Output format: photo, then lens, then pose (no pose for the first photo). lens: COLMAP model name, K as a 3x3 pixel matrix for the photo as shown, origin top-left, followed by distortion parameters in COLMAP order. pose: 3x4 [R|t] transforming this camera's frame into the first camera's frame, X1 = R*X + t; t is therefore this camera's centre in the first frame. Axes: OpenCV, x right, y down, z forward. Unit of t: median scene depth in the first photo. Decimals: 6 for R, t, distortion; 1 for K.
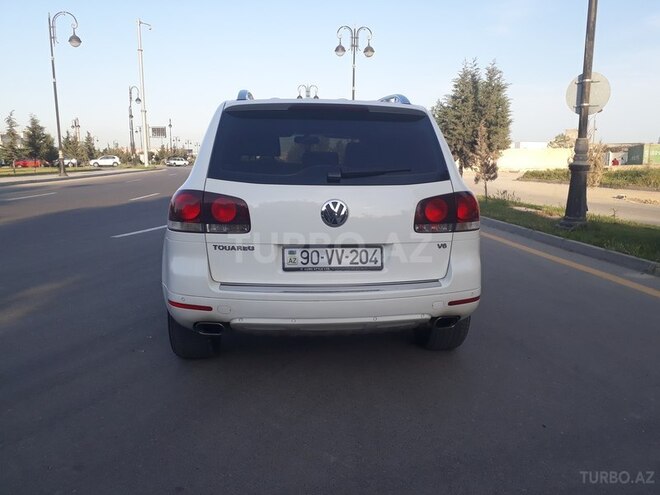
lens RADIAL K [[530.9, 0, 337.2], [0, 530.9, 246.2], [0, 0, 1]] dist [0.068078, -0.058686]
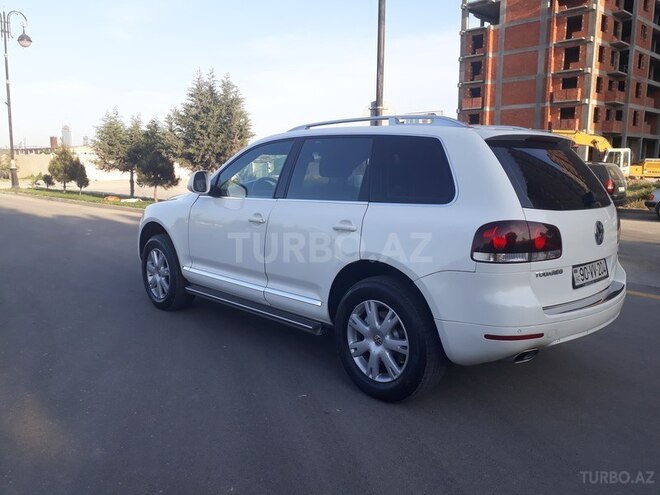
lens RADIAL K [[530.9, 0, 337.2], [0, 530.9, 246.2], [0, 0, 1]] dist [0.068078, -0.058686]
pose [[0.798503, -0.090001, 0.595225, -0.182455], [0.097086, 0.995071, 0.020218, -0.017715], [-0.594110, 0.041644, 0.803305, 0.062715]]
